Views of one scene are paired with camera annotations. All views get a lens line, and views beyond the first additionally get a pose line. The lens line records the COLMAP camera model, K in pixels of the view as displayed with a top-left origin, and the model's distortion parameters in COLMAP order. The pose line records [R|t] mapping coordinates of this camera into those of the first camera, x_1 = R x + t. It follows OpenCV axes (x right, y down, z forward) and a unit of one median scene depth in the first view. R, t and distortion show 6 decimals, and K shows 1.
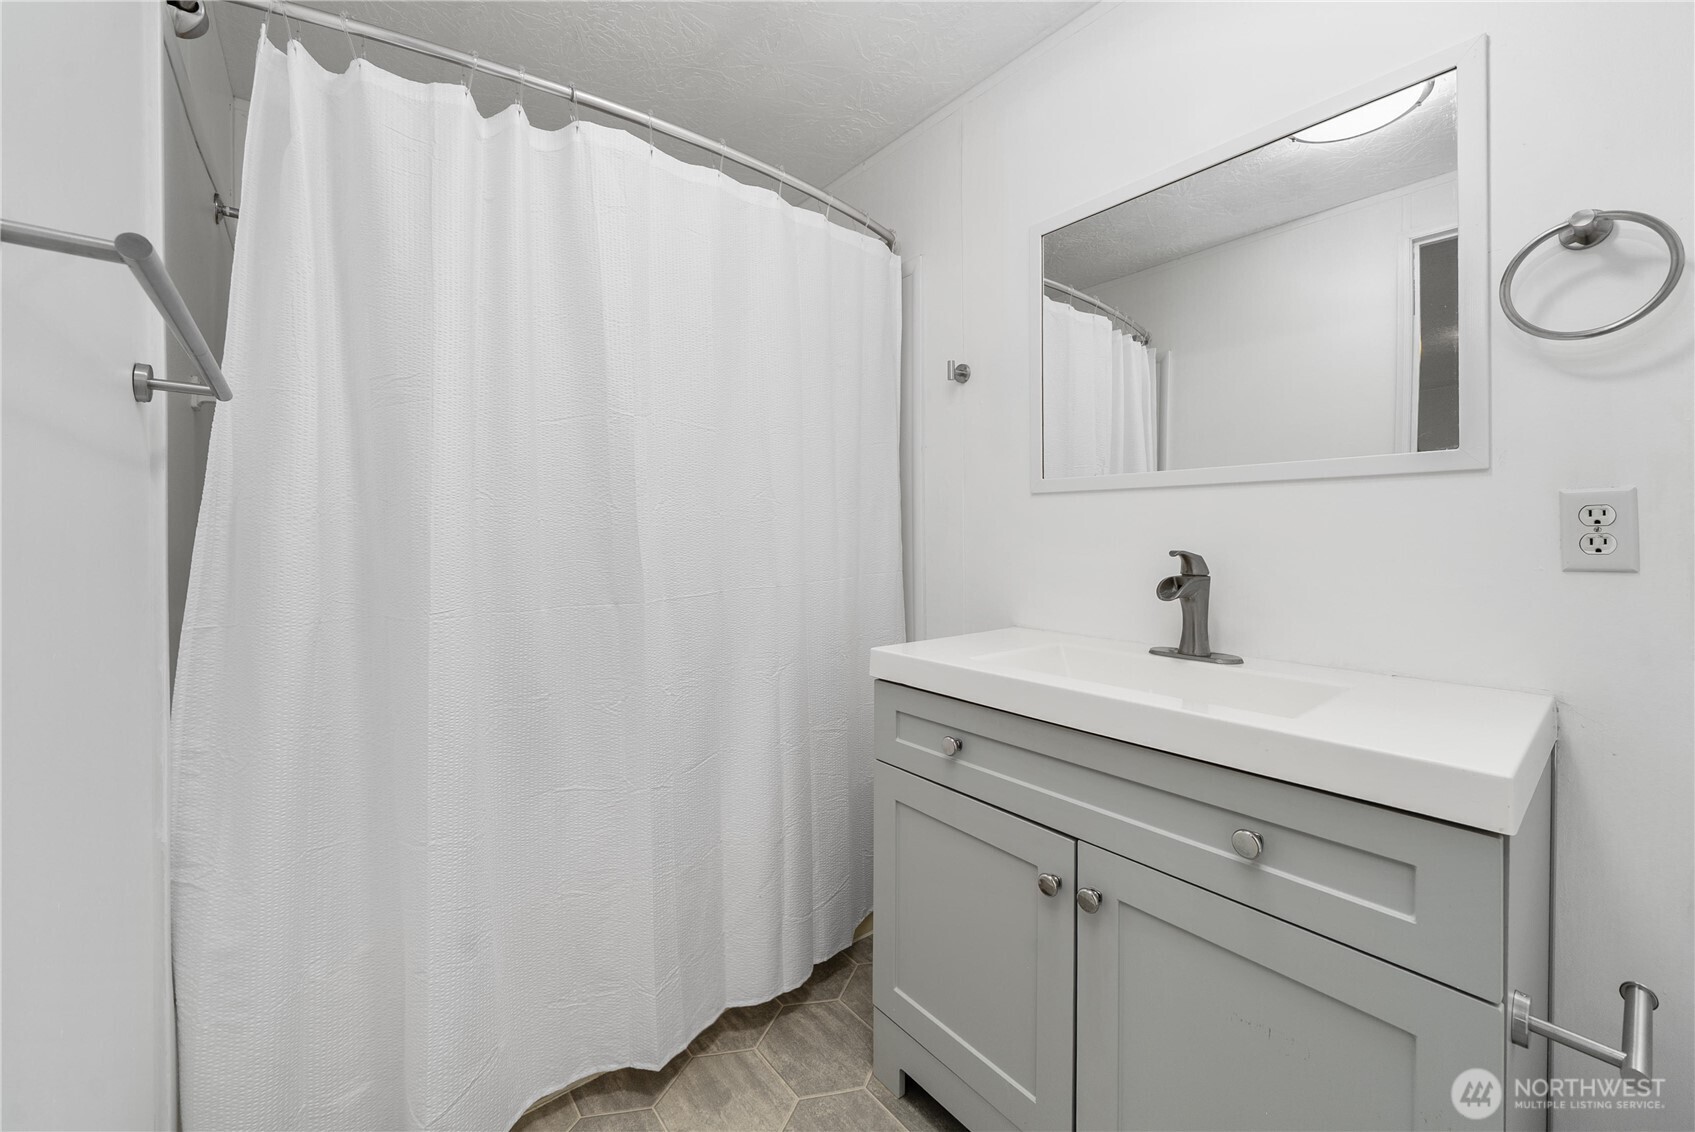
lens RADIAL K [[634.8, 0, 844.2], [0, 634.8, 543.0], [0, 0, 1]] dist [-0.004278, -0.000210]
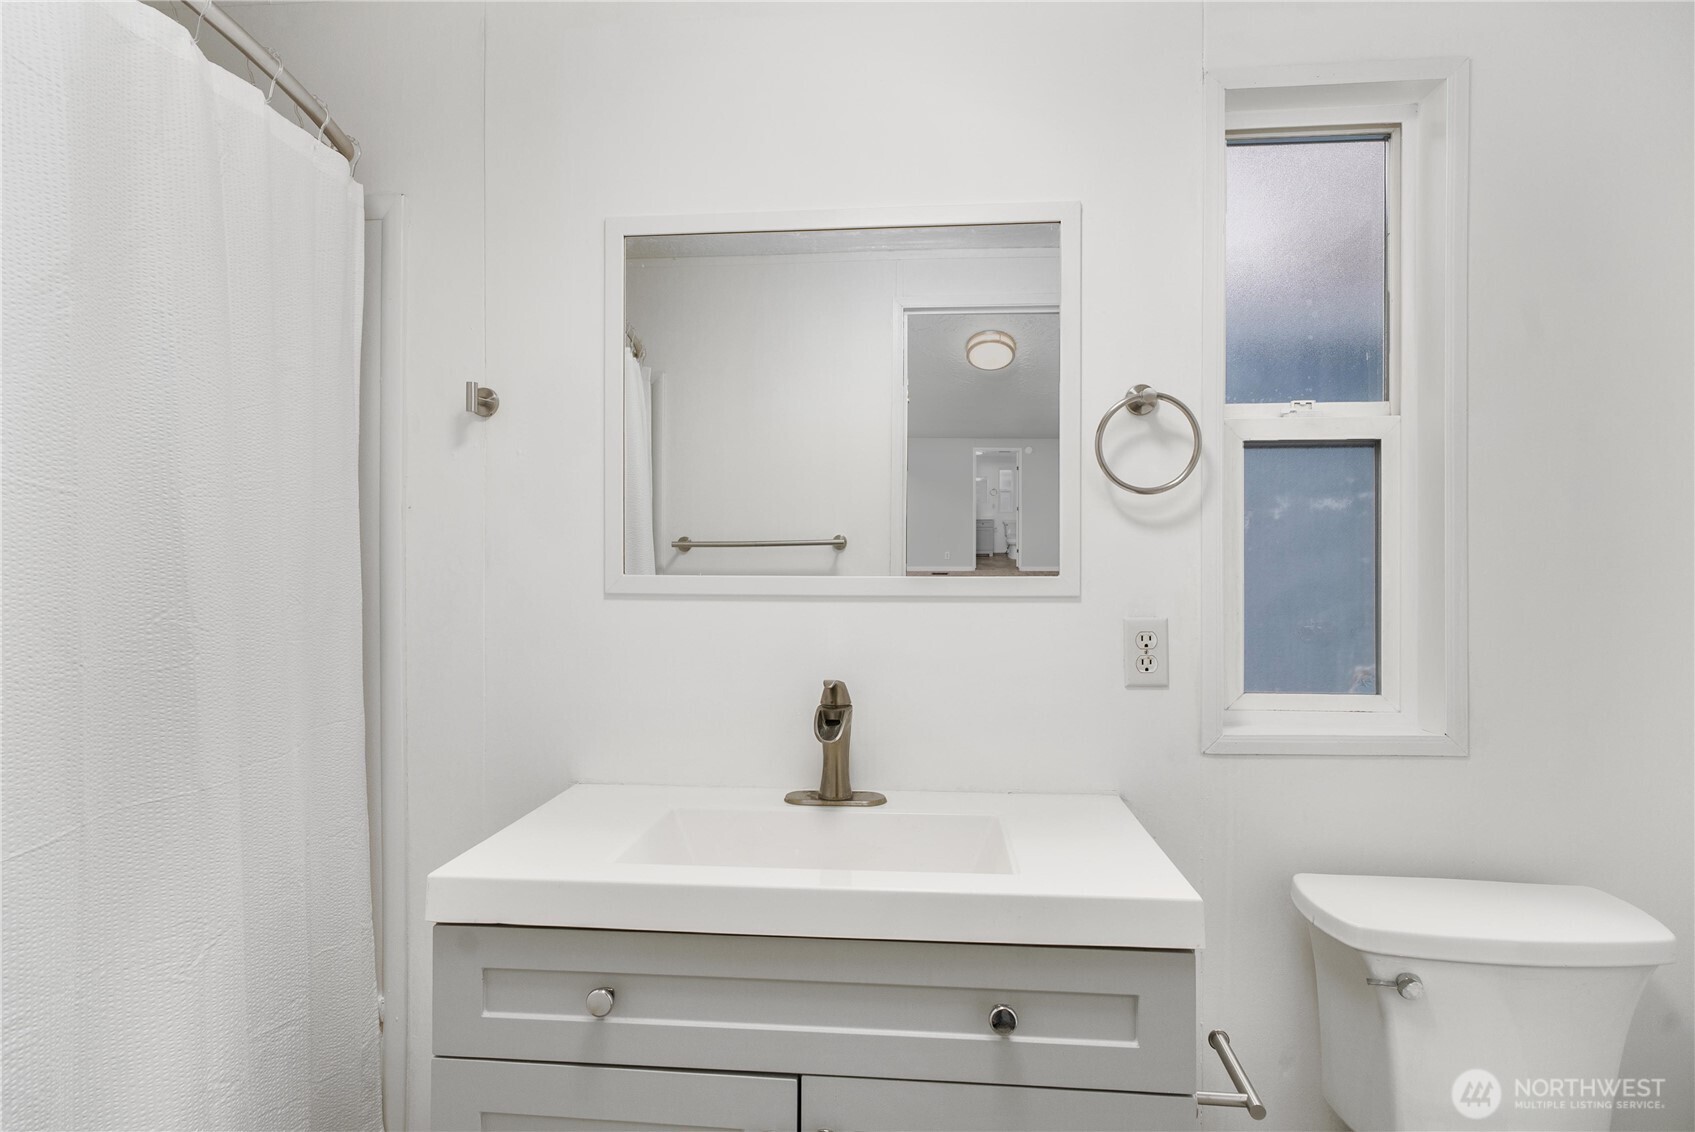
lens RADIAL K [[922.2, 0, 844.8], [0, 922.2, 584.8], [0, 0, 1]] dist [-0.001559, -0.001126]
pose [[0.713940, -0.011127, 0.700119, -0.335027], [0.013387, 0.999908, 0.002240, -0.124389], [-0.700079, 0.007774, 0.714023, 0.119700]]
